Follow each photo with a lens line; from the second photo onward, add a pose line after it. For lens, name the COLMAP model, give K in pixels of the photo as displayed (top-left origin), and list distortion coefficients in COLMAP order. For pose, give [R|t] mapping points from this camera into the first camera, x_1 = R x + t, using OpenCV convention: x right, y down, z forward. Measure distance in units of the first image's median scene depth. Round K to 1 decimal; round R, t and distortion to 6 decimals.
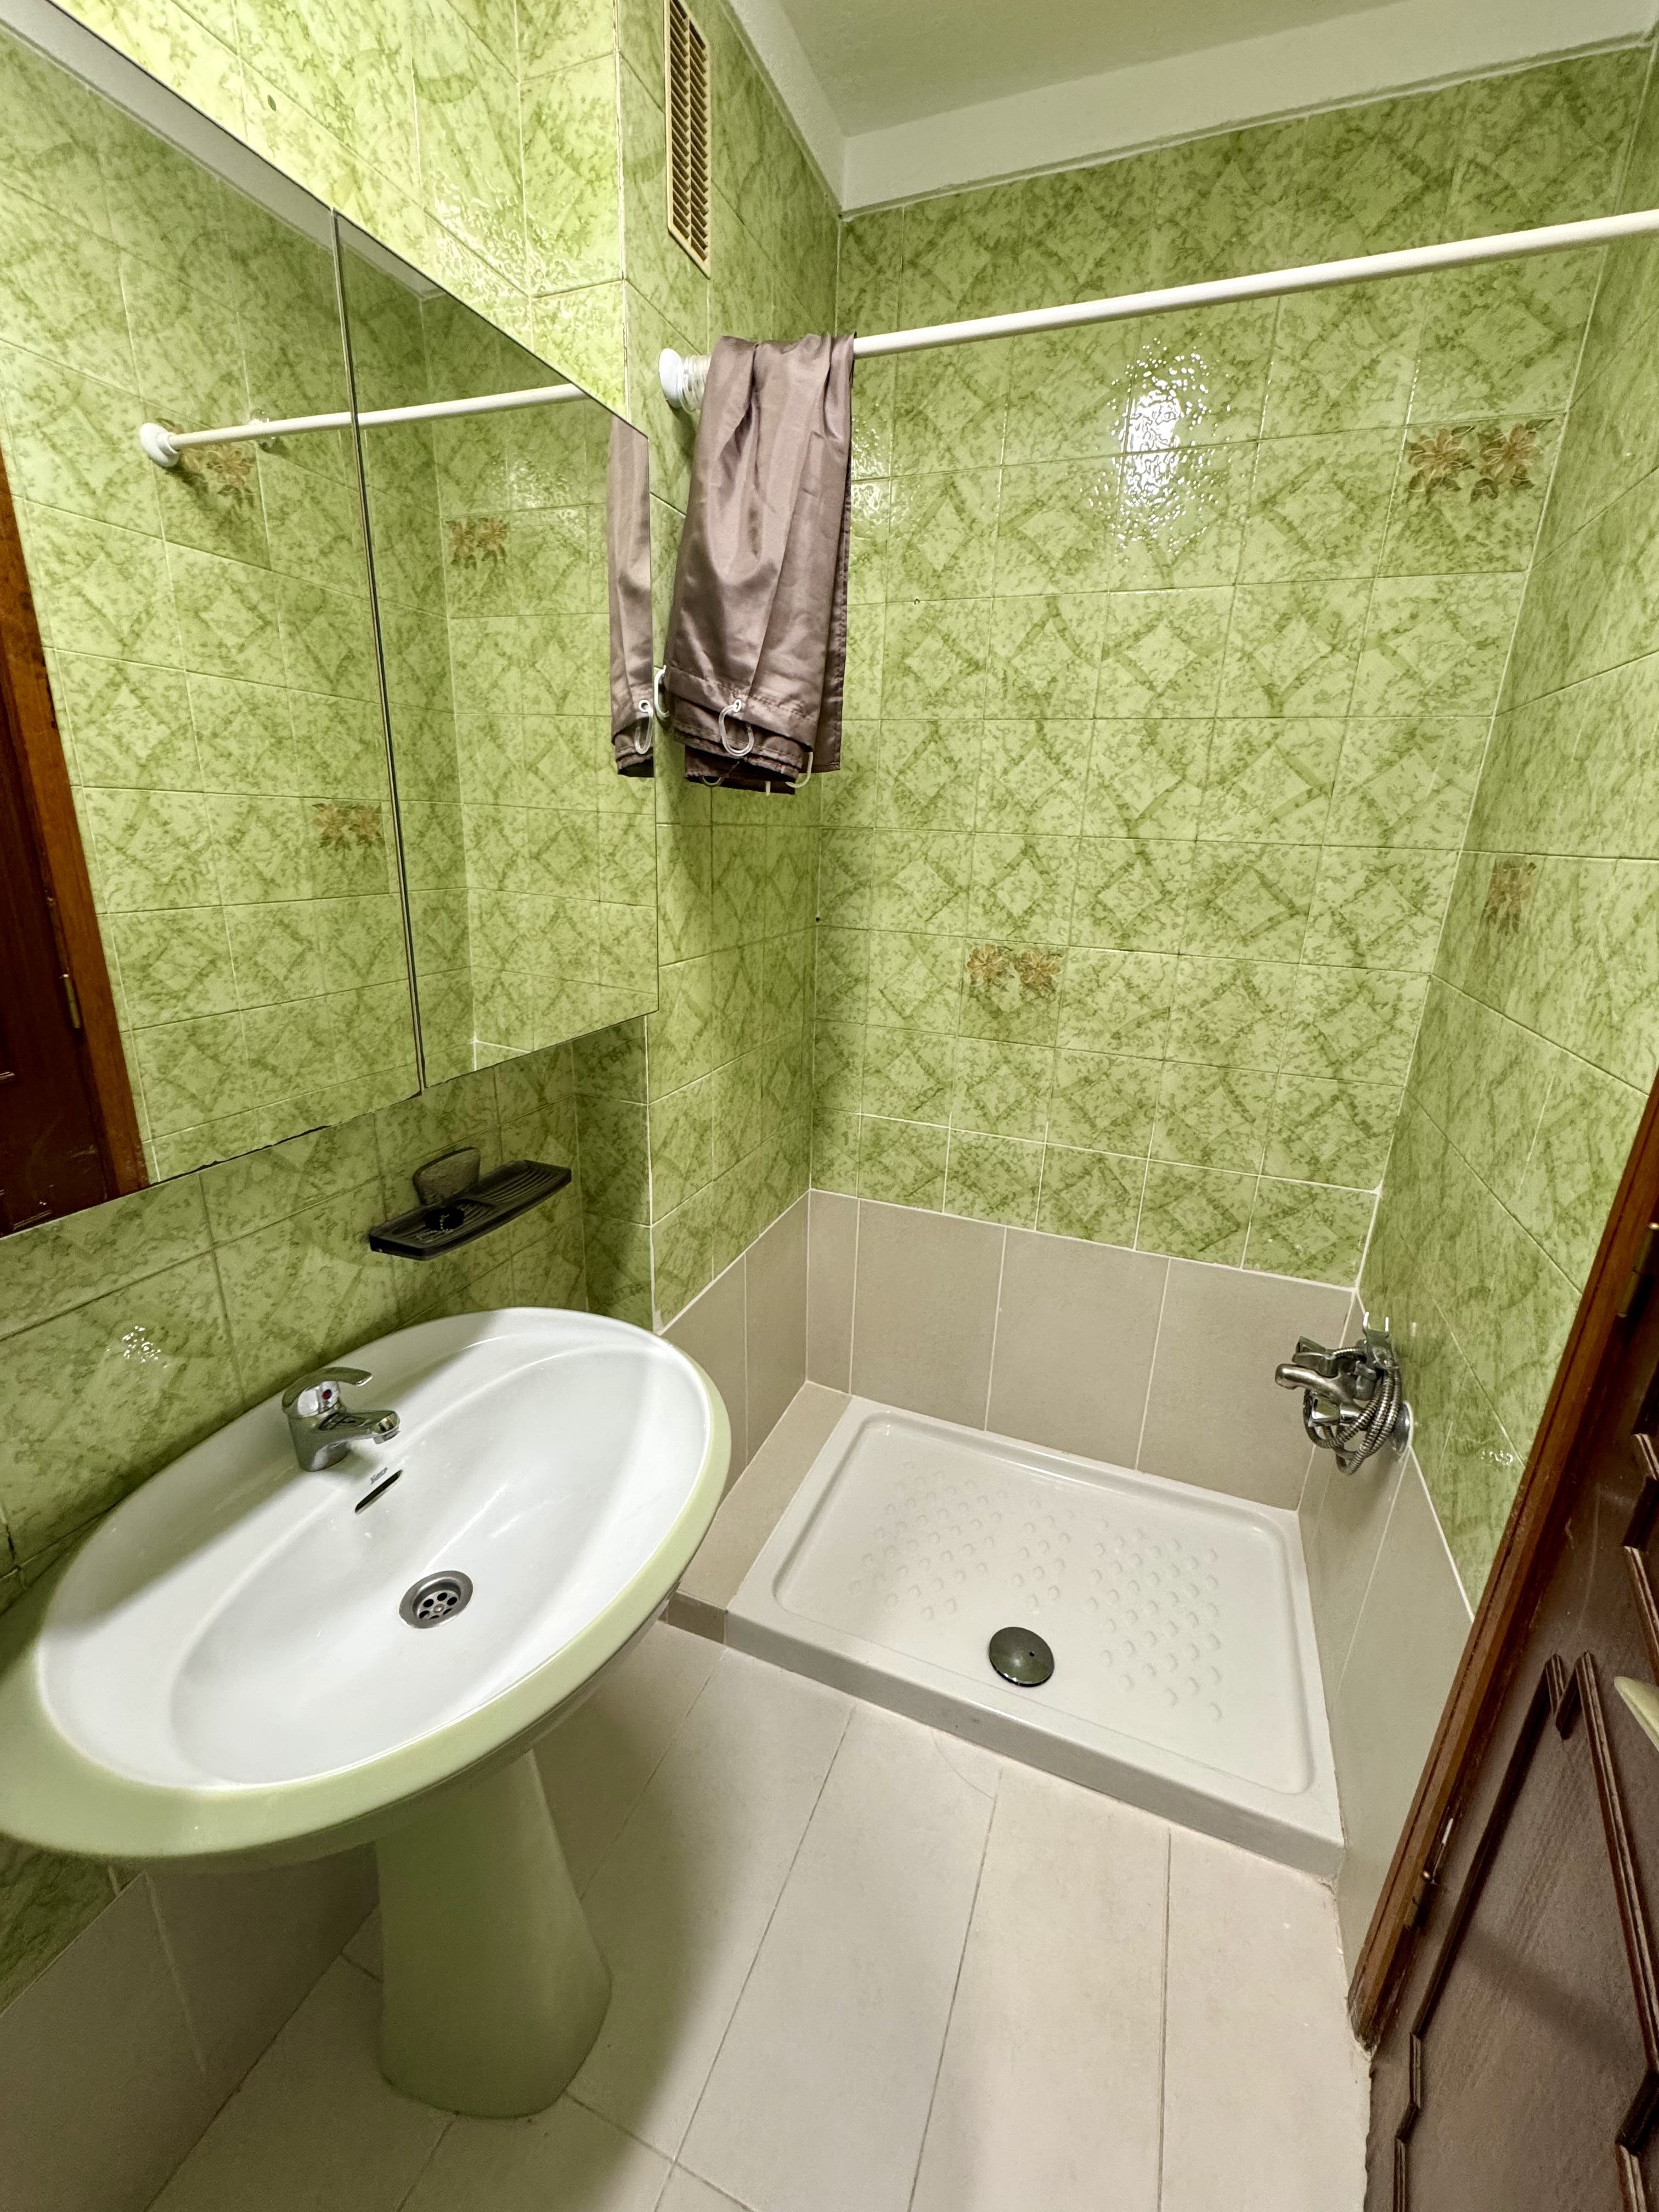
lens RADIAL K [[886.9, 0, 827.9], [0, 886.9, 1104.2], [0, 0, 1]] dist [-0.000368, -0.000016]
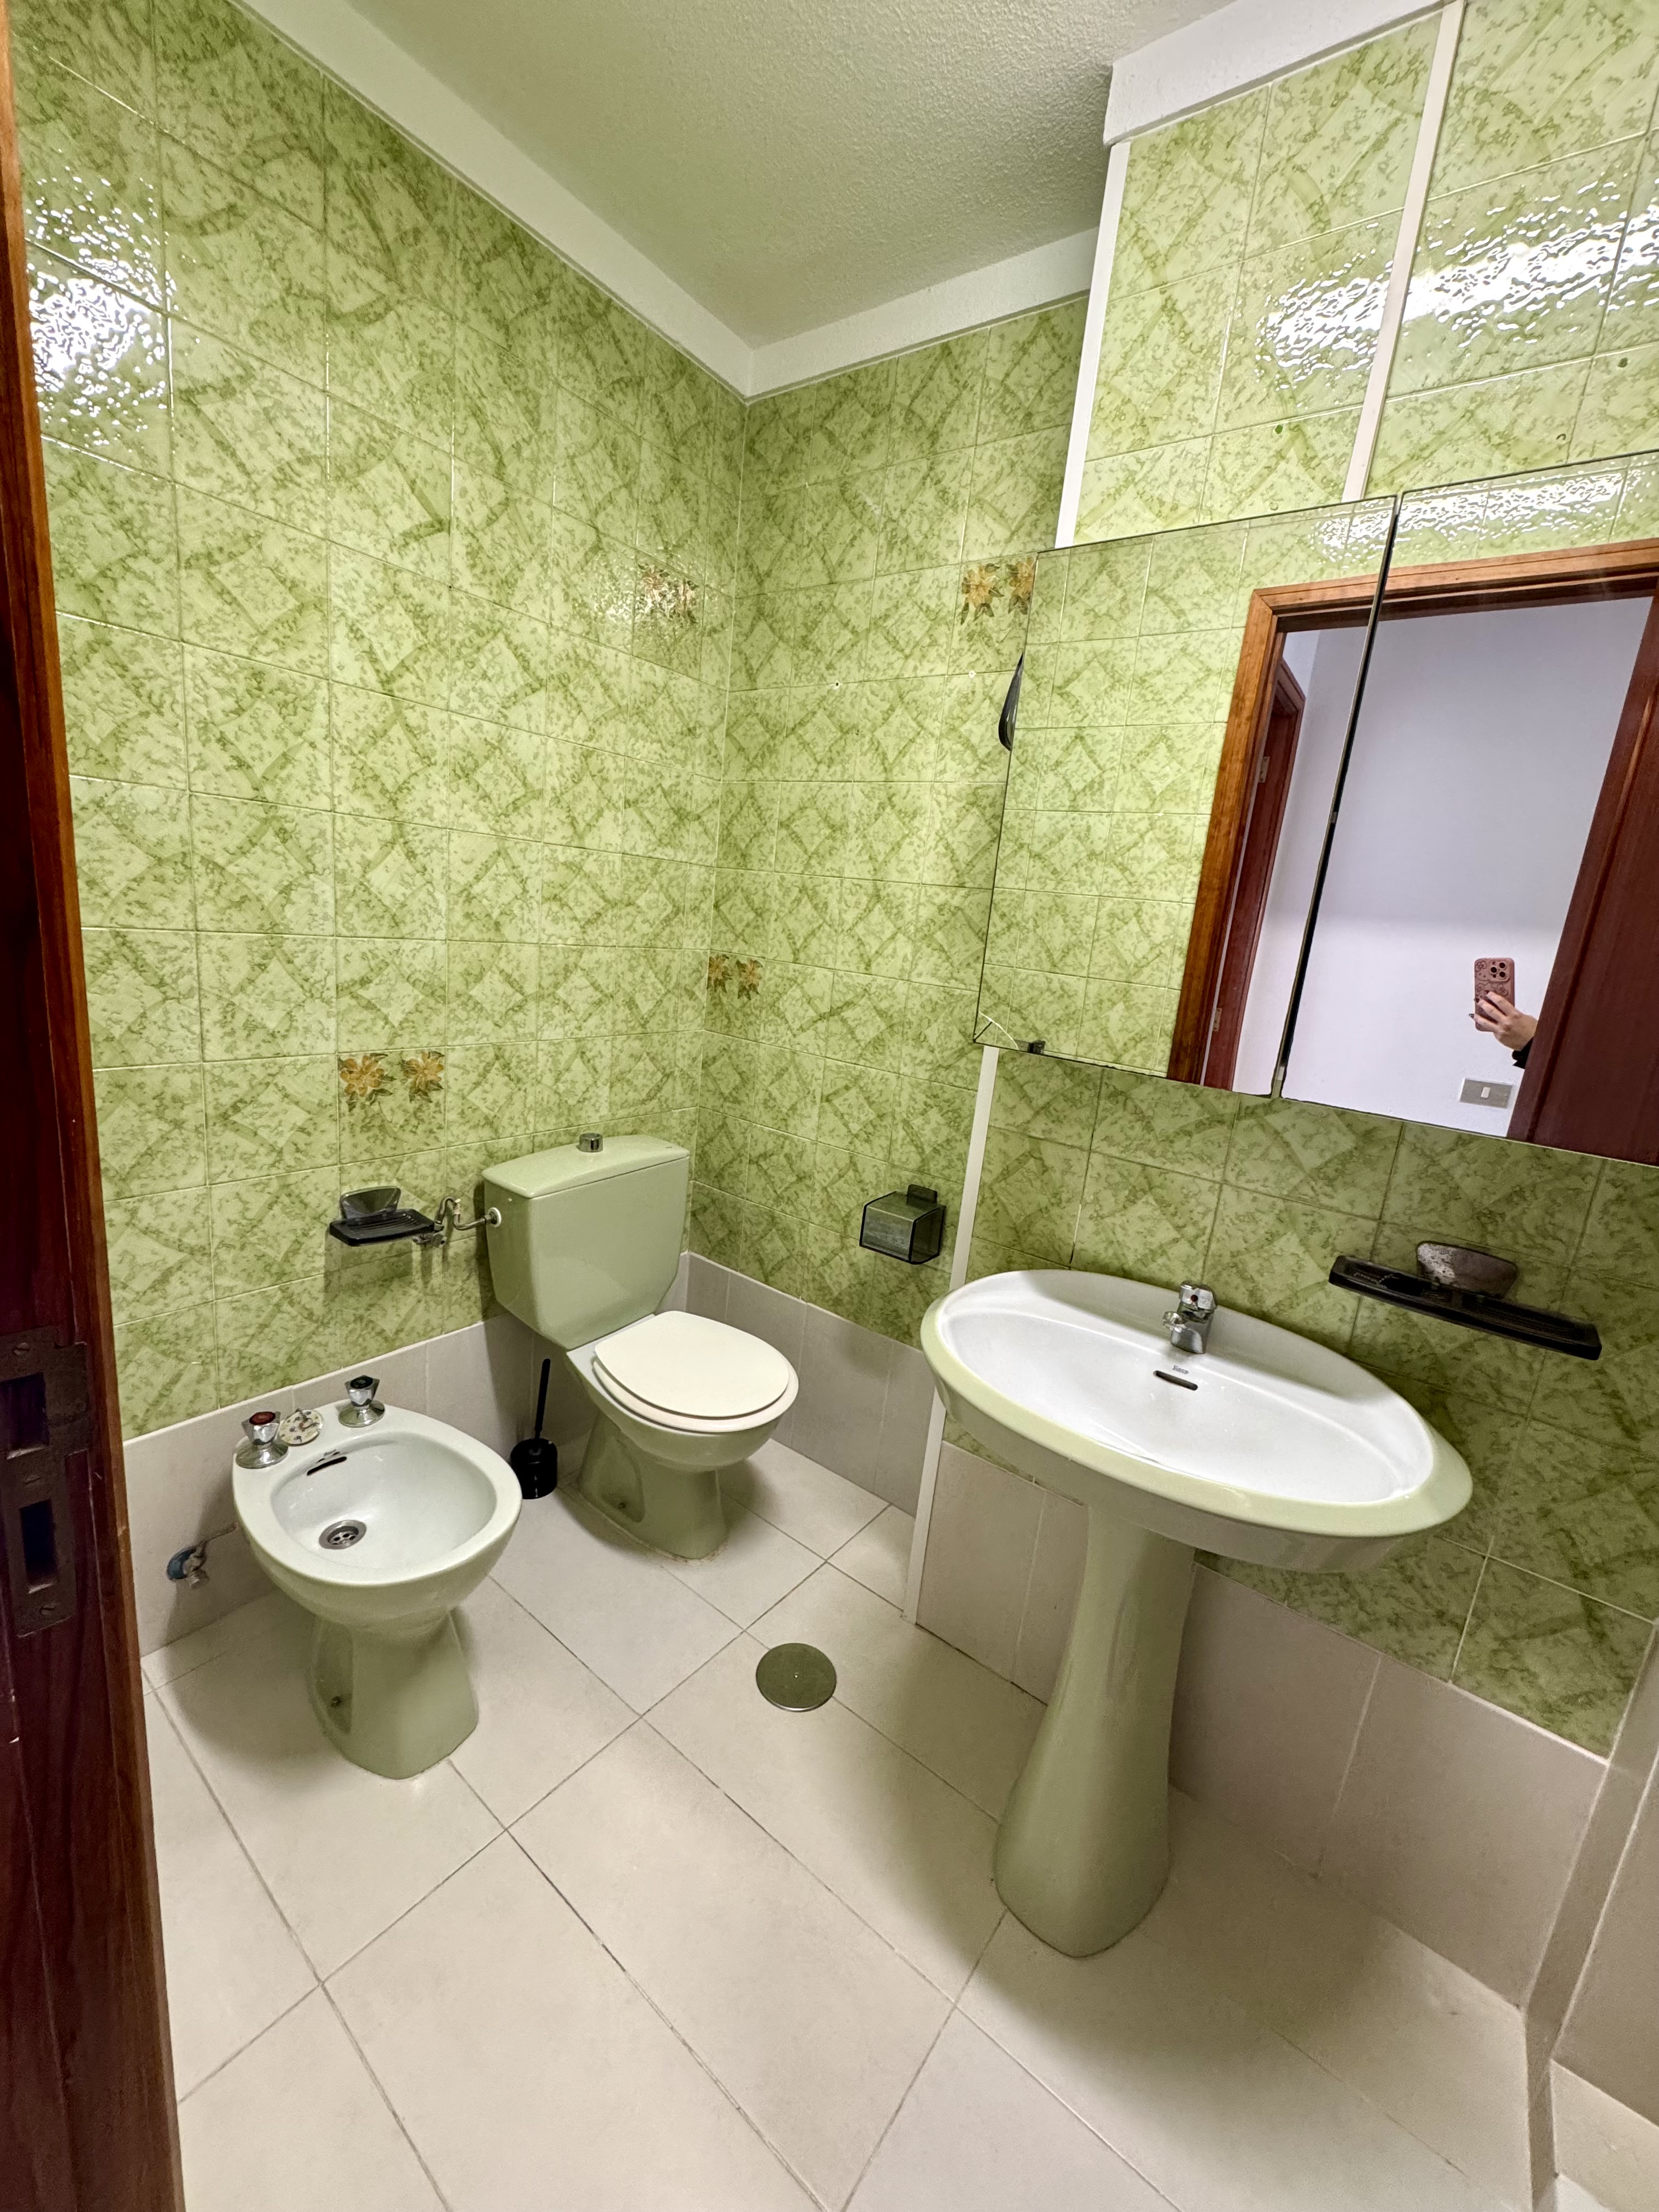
lens RADIAL K [[886.9, 0, 830.6], [0, 886.9, 1101.5], [0, 0, 1]] dist [-0.000368, -0.000016]
pose [[-0.272388, 0.138855, -0.952115, 0.879286], [-0.394114, 0.886614, 0.242054, -0.060476], [0.877769, 0.441175, -0.186778, 0.619792]]
